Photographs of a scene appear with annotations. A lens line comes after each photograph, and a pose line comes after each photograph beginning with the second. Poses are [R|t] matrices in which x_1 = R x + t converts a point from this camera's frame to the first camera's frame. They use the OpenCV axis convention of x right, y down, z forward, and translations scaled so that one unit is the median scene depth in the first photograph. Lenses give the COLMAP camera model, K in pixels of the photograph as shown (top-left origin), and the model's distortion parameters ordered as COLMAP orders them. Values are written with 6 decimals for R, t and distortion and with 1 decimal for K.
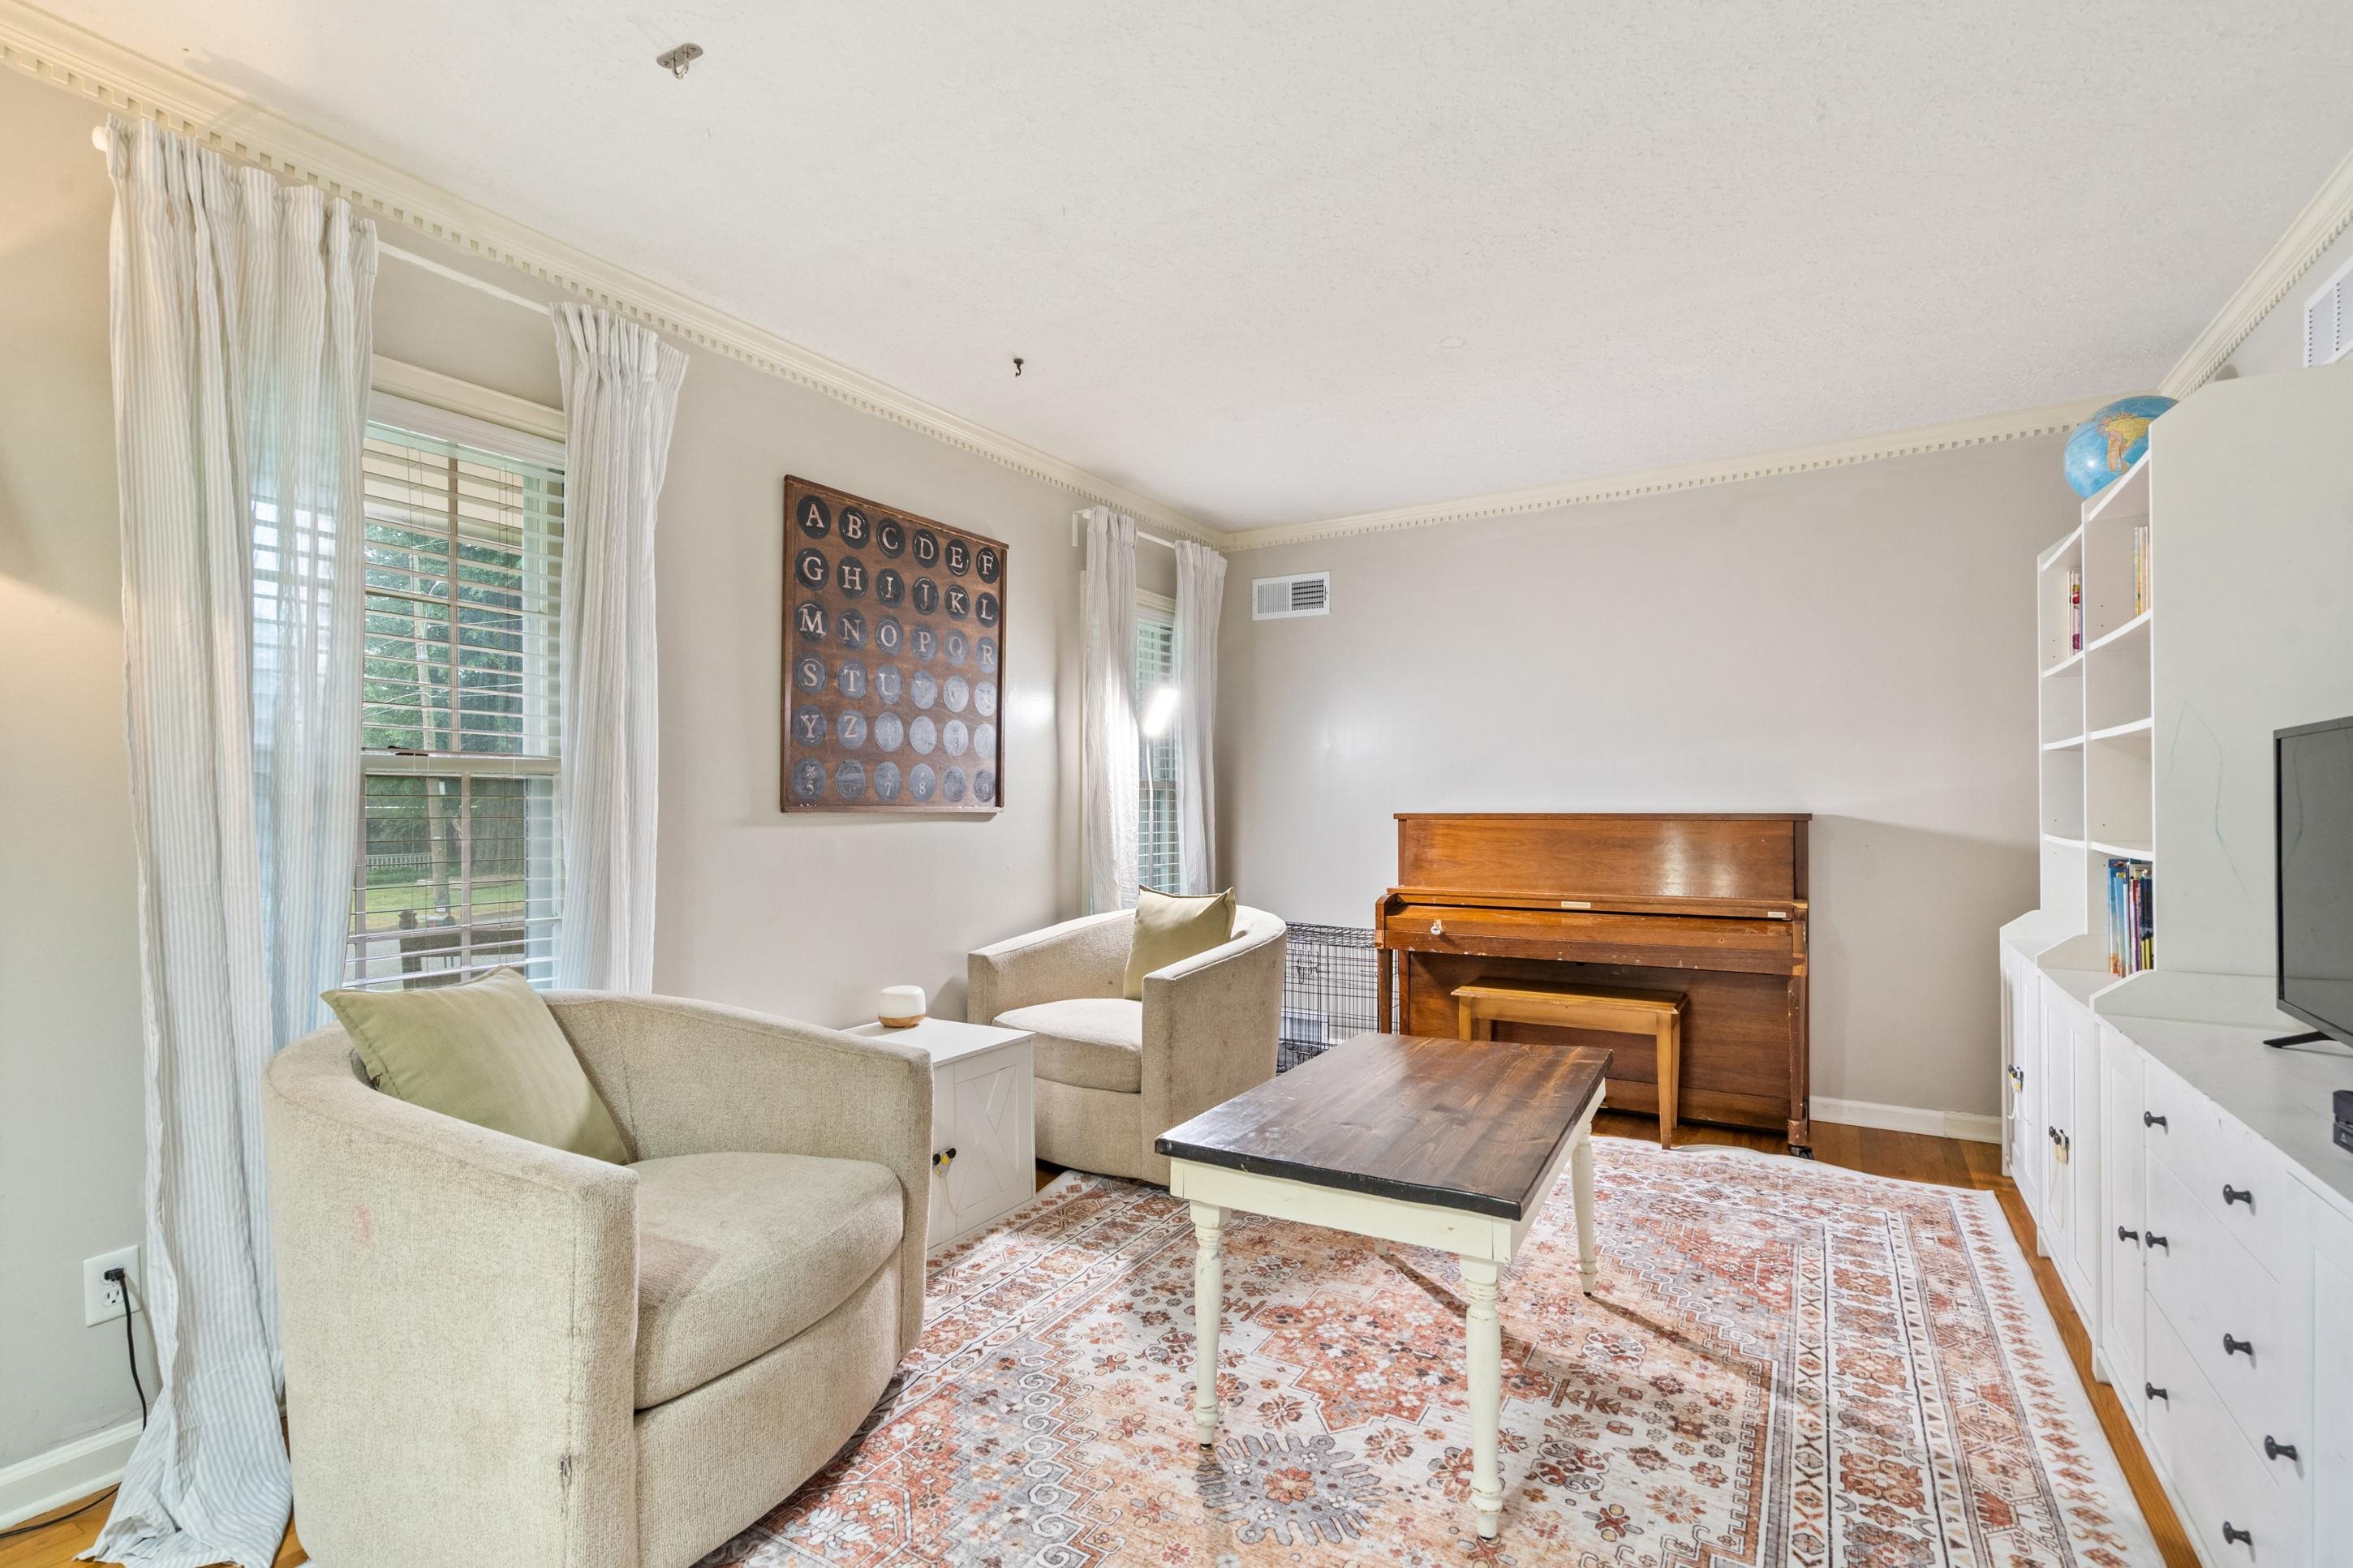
lens RADIAL K [[1073.6, 0, 1171.1], [0, 1073.6, 803.1], [0, 0, 1]] dist [-0.003142, 0.001211]
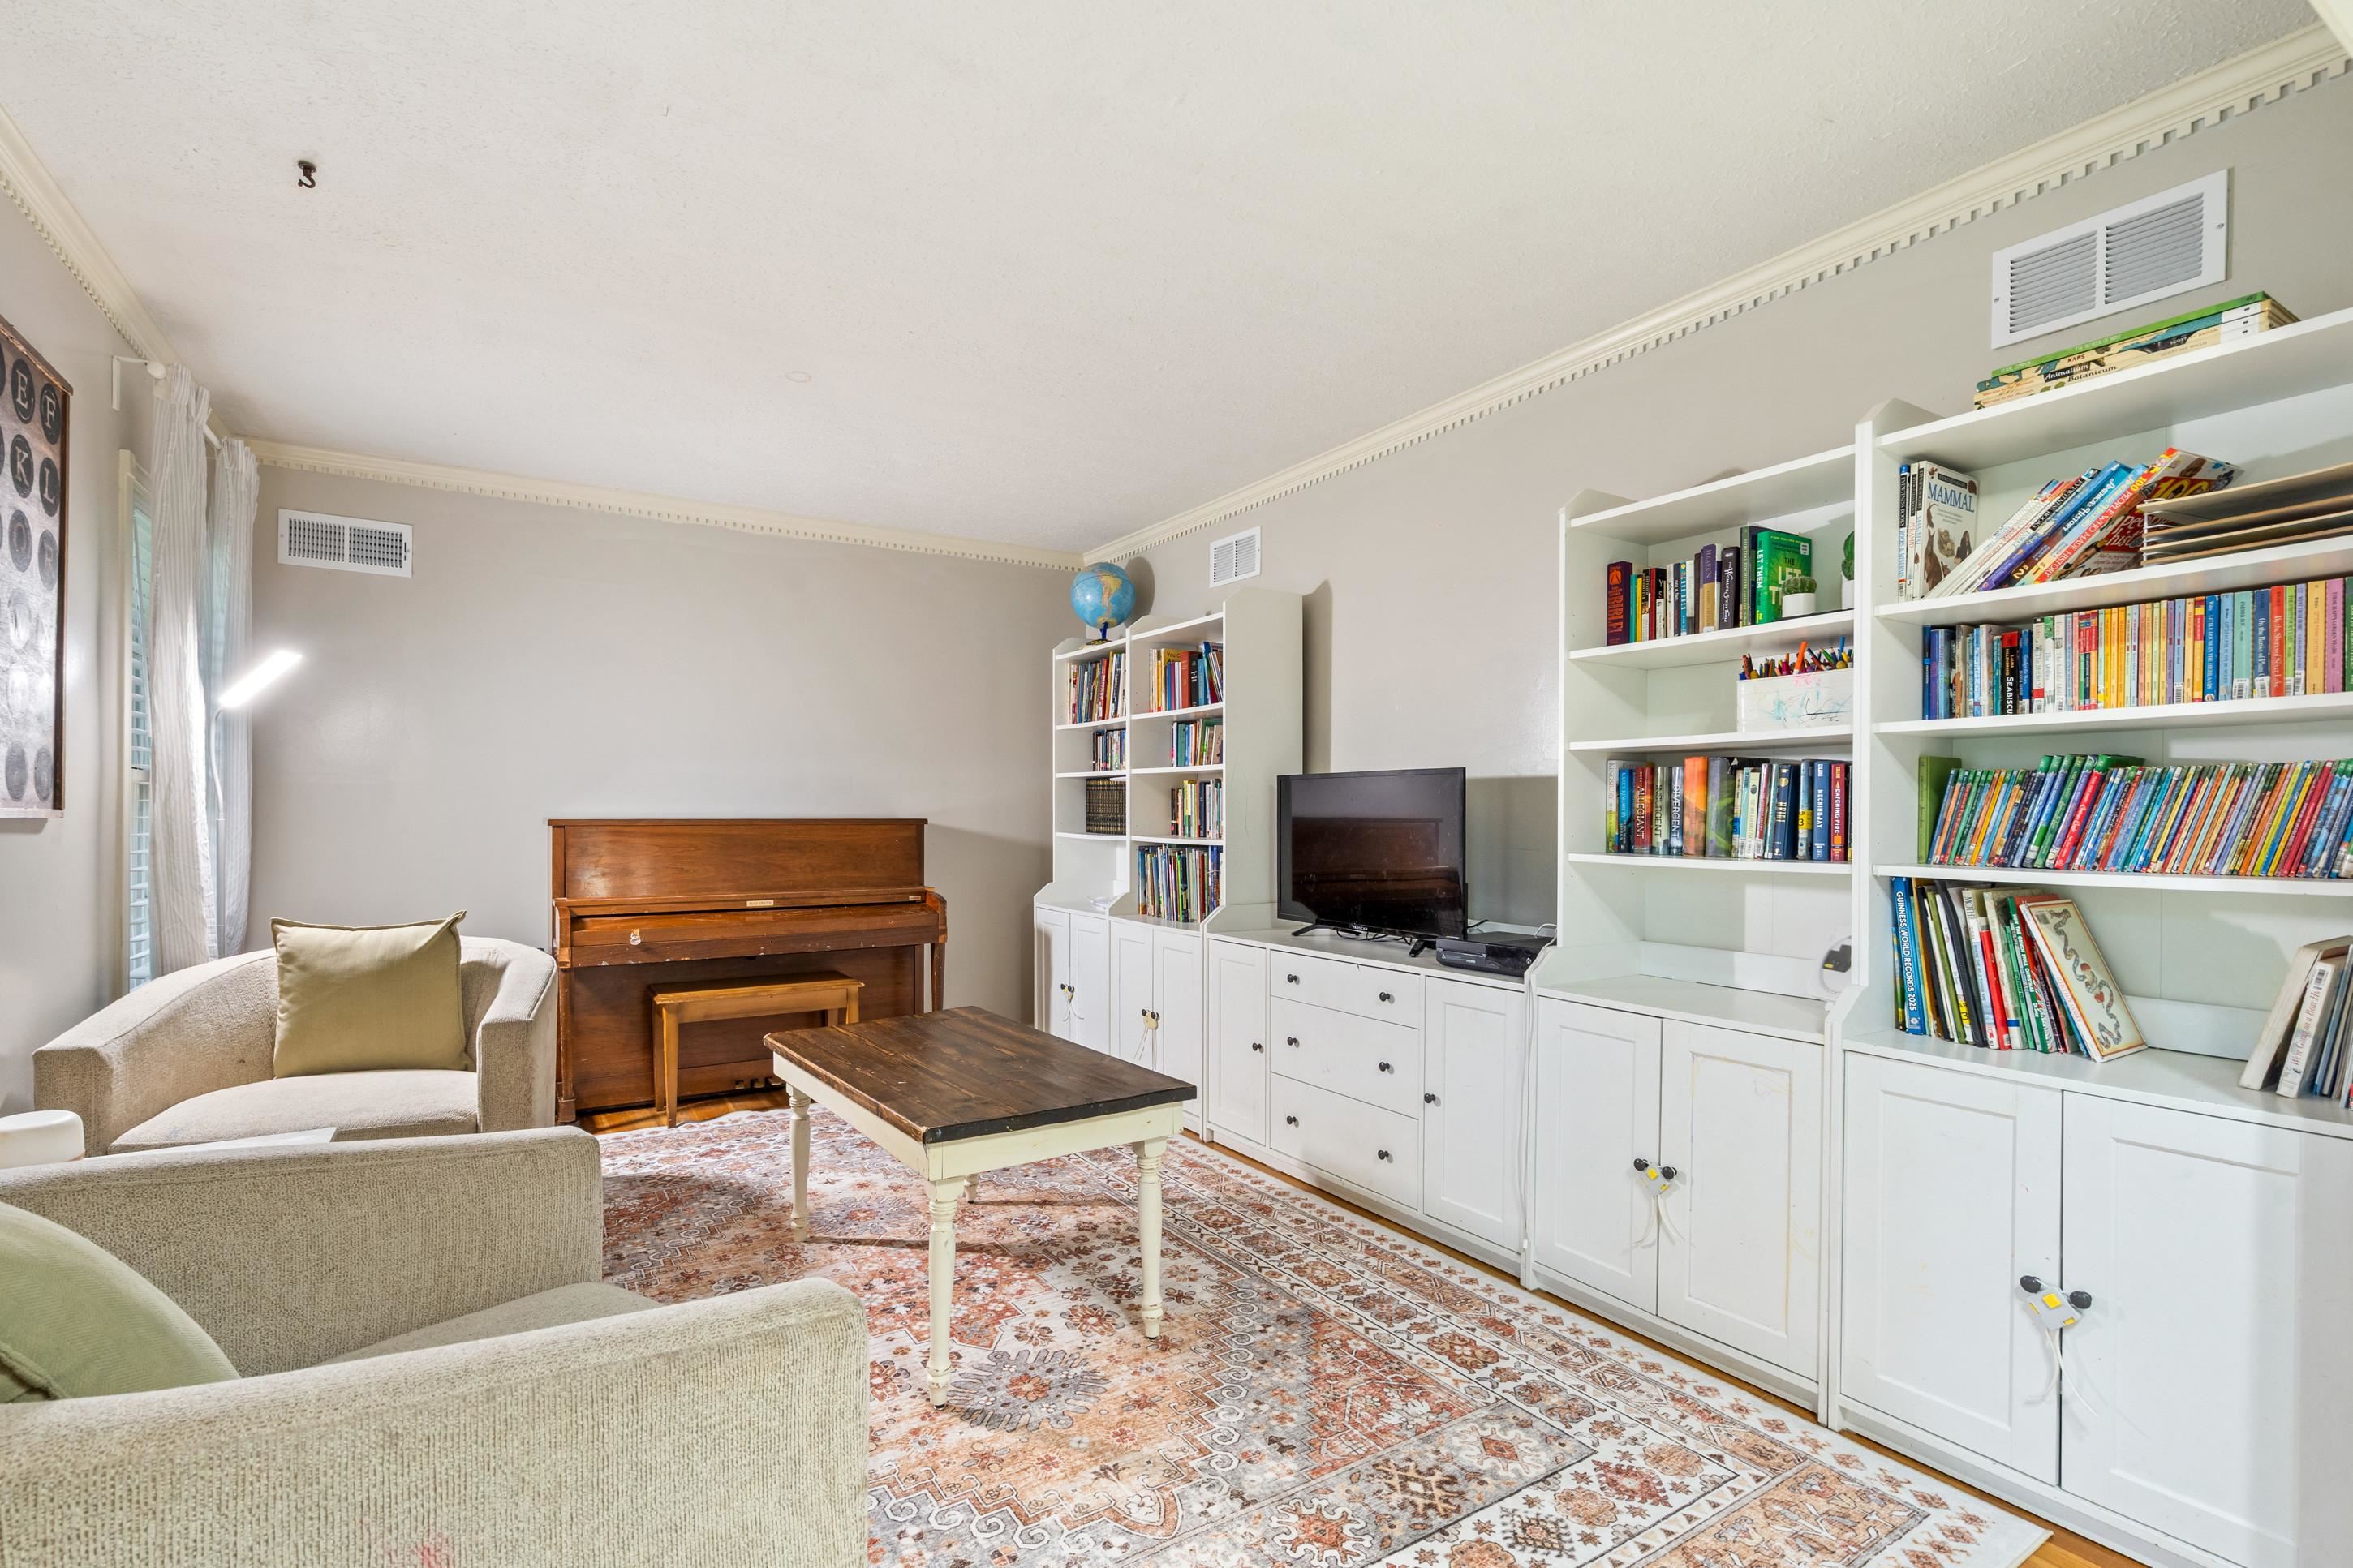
lens RADIAL K [[1073.6, 0, 1128.0], [0, 1073.6, 813.2], [0, 0, 1]] dist [-0.003142, 0.001211]
pose [[0.461196, 0.003953, 0.887290, -0.632537], [-0.006857, 0.999976, -0.000891, 0.003152], [-0.887272, -0.005673, 0.461212, 0.257468]]
